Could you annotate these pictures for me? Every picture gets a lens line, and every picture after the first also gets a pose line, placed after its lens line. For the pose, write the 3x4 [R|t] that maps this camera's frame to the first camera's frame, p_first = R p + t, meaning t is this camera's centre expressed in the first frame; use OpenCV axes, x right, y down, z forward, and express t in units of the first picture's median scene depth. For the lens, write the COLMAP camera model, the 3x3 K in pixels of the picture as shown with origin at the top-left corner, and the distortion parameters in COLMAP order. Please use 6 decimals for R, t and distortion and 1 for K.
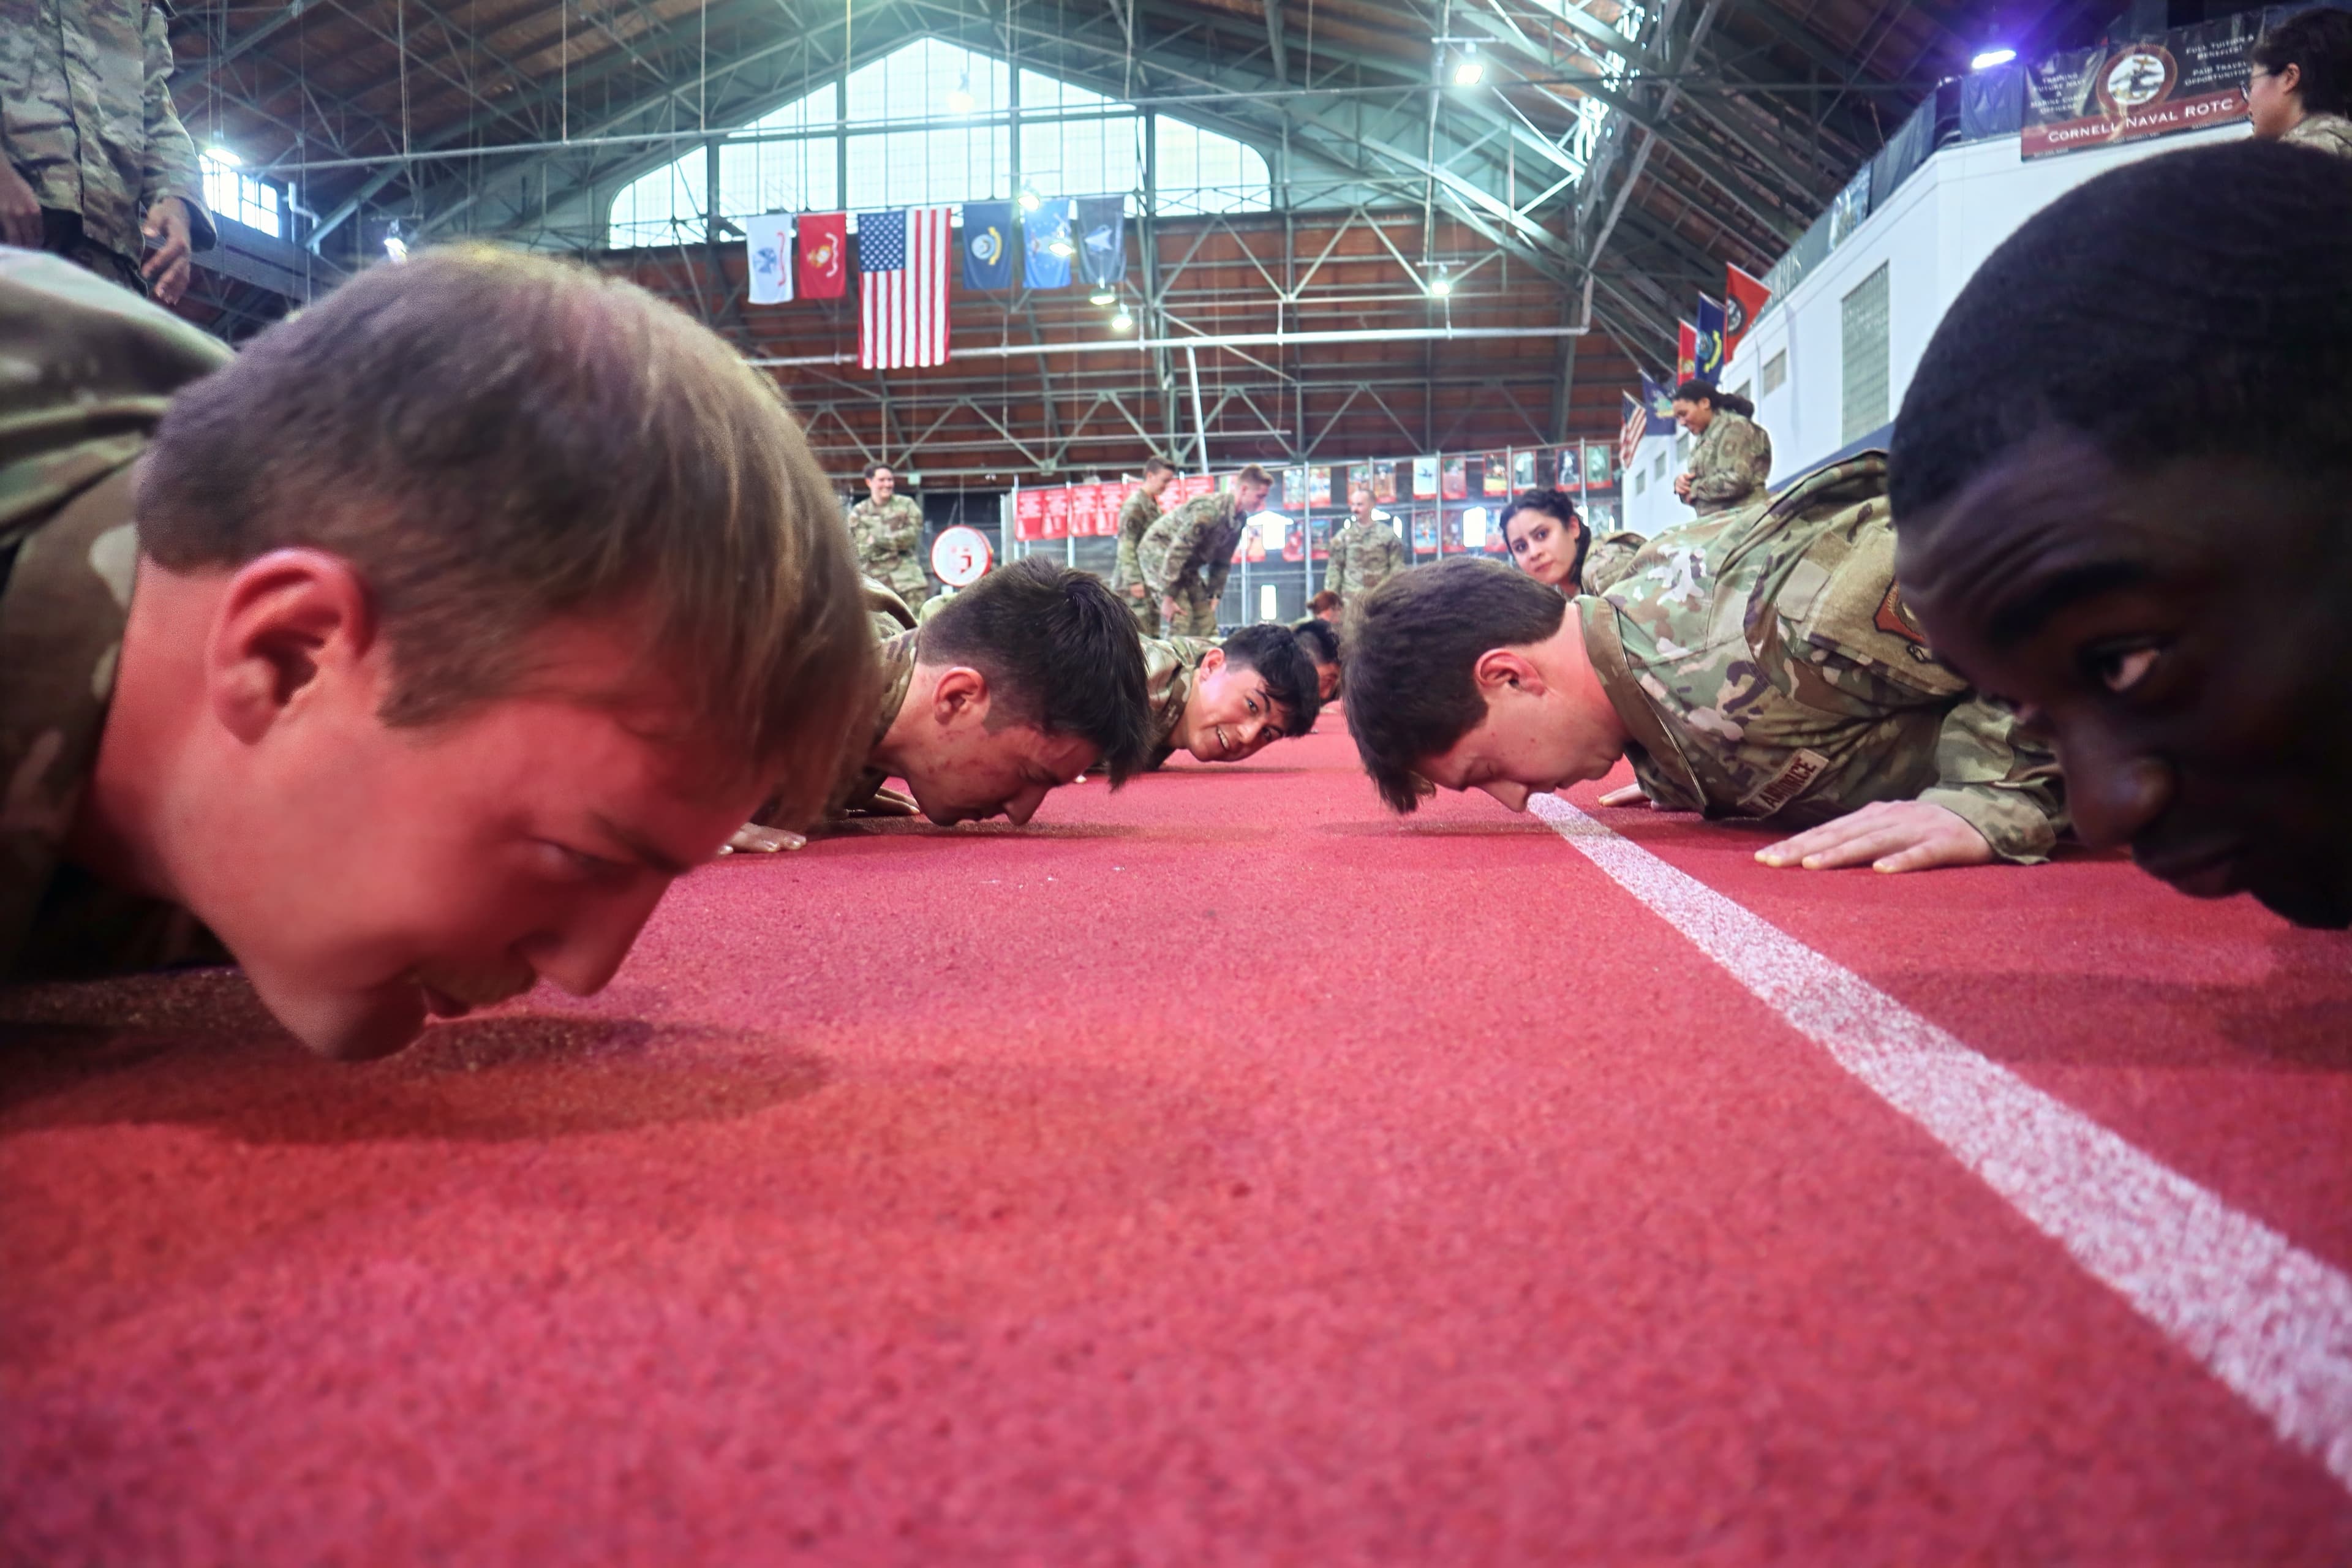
lens RADIAL K [[1663.5, 0, 1176.0], [0, 1663.5, 784.0], [0, 0, 1]] dist [-0.115490, 0.078016]
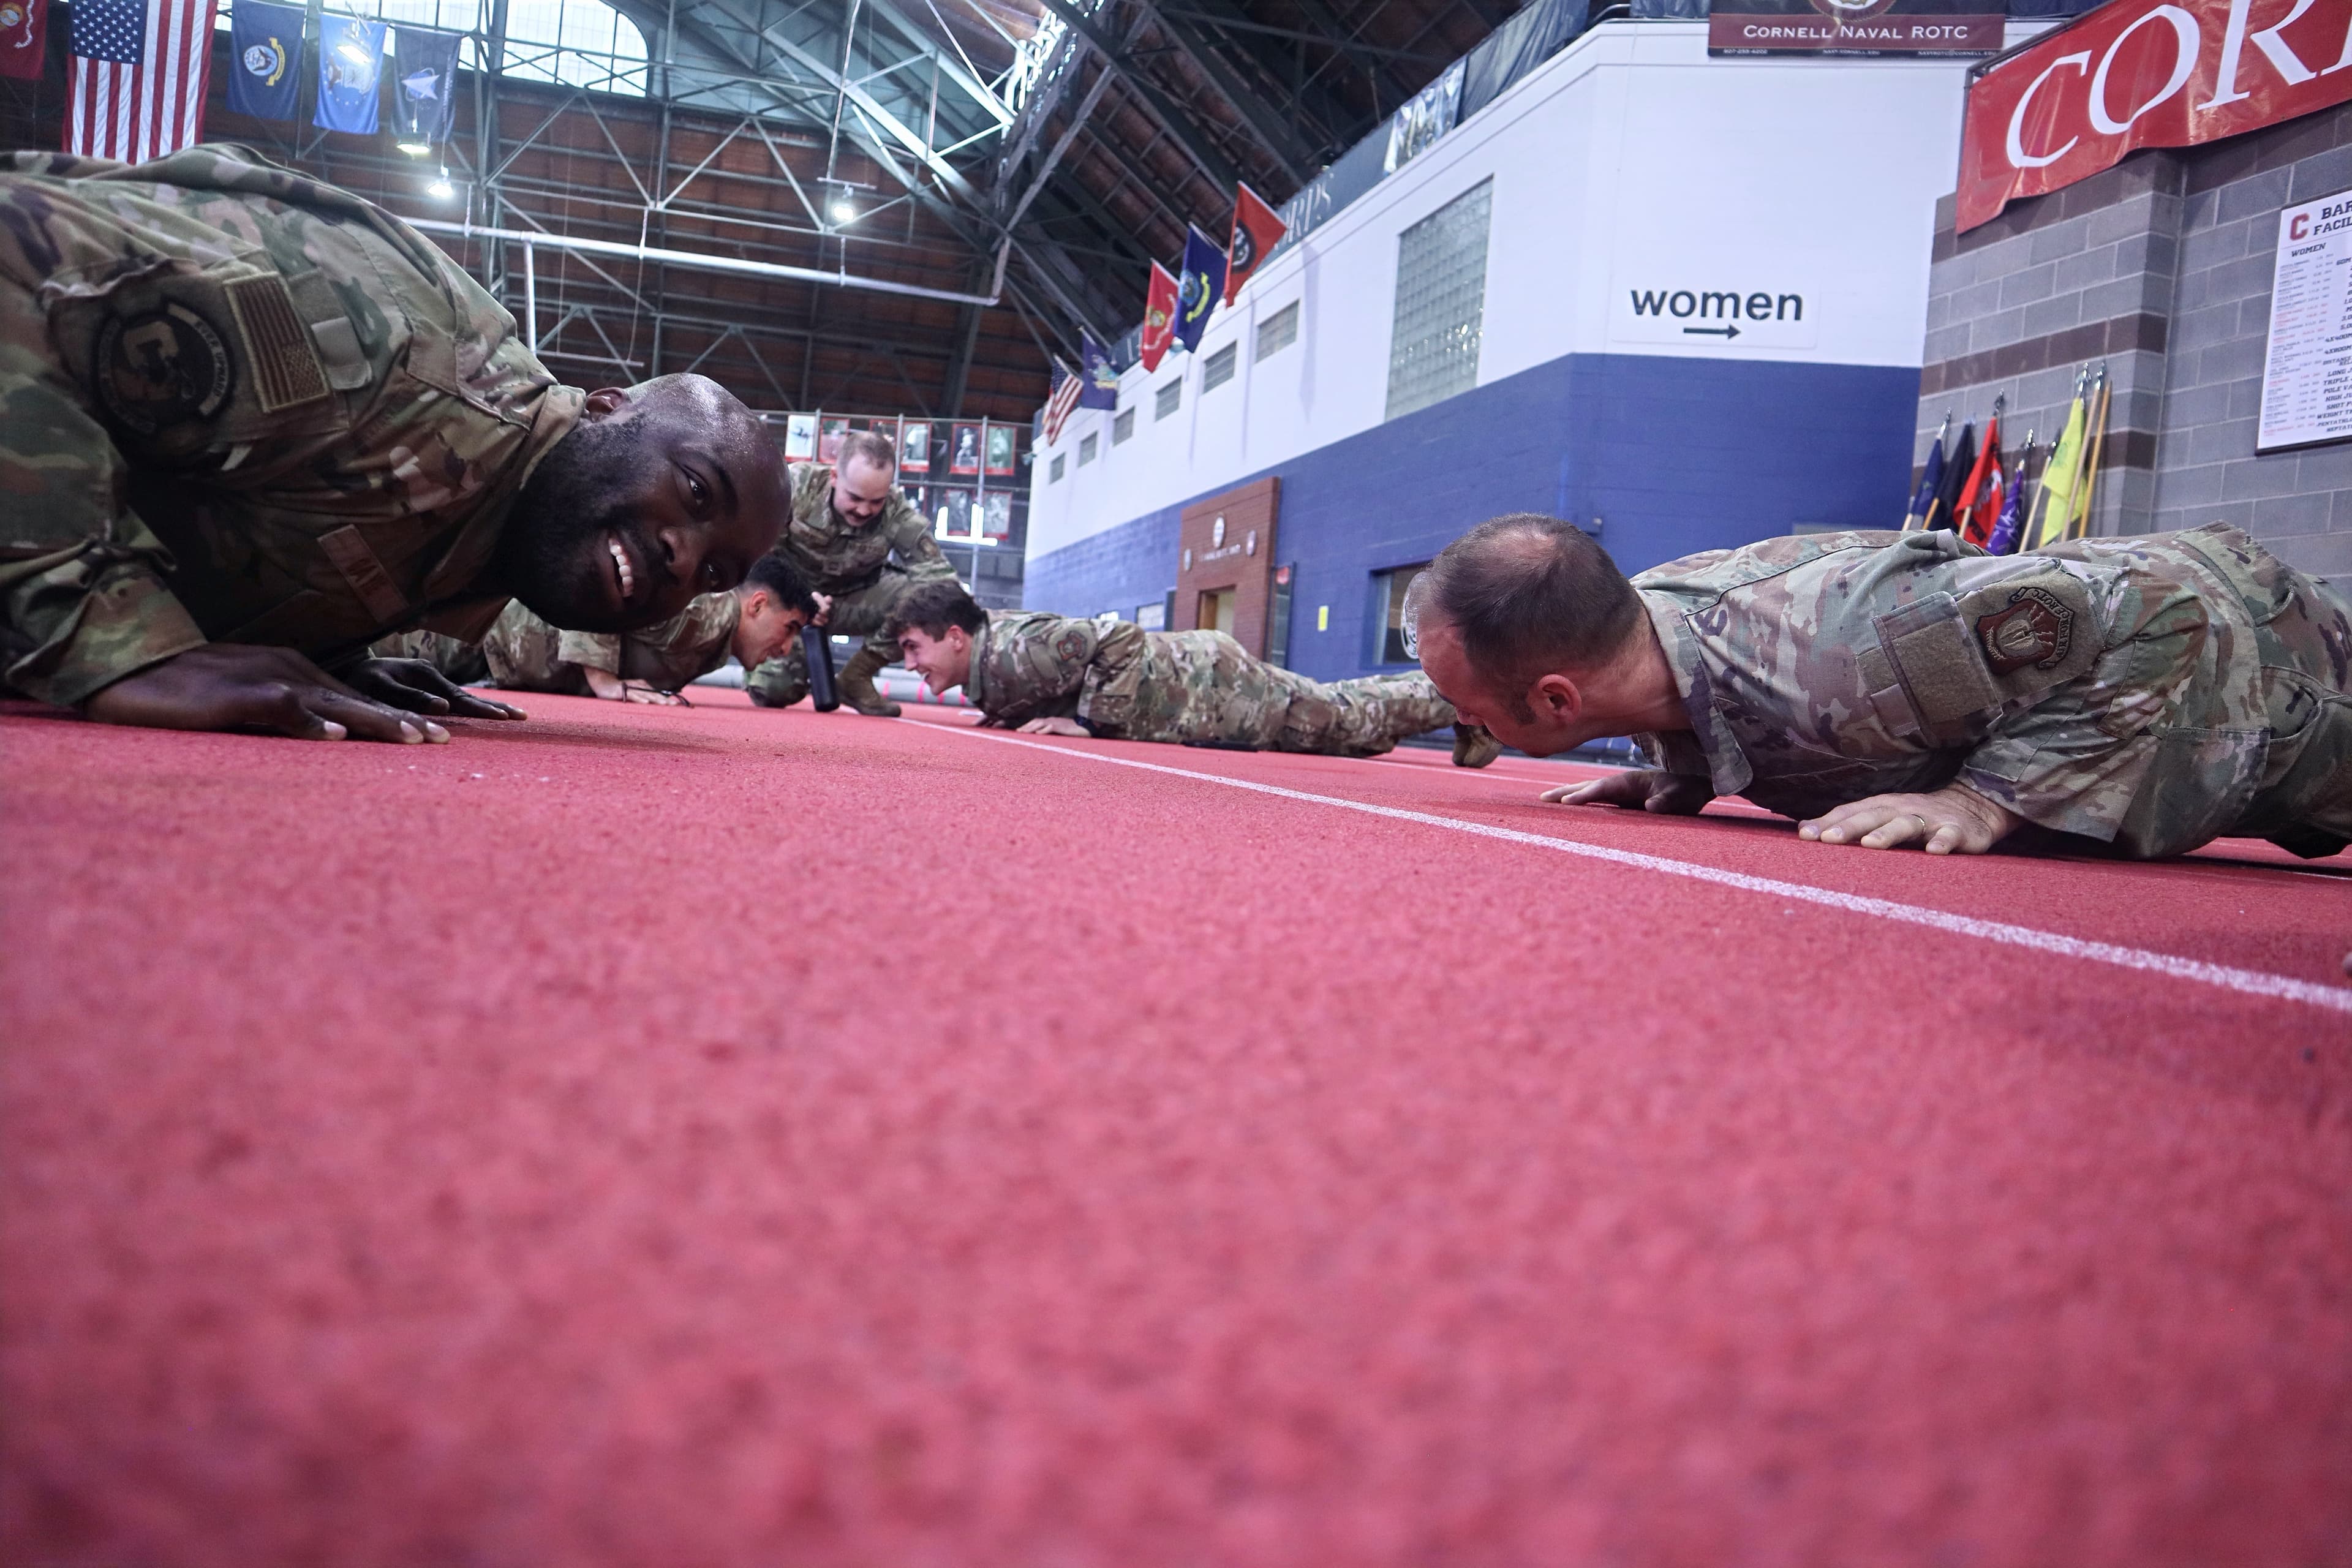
lens RADIAL K [[1663.5, 0, 1176.0], [0, 1663.5, 784.0], [0, 0, 1]] dist [-0.115490, 0.078016]
pose [[0.918299, 0.074593, 0.388798, 0.011572], [-0.073758, 0.997130, -0.017096, -0.006643], [-0.388957, -0.012977, 0.921165, 0.135217]]
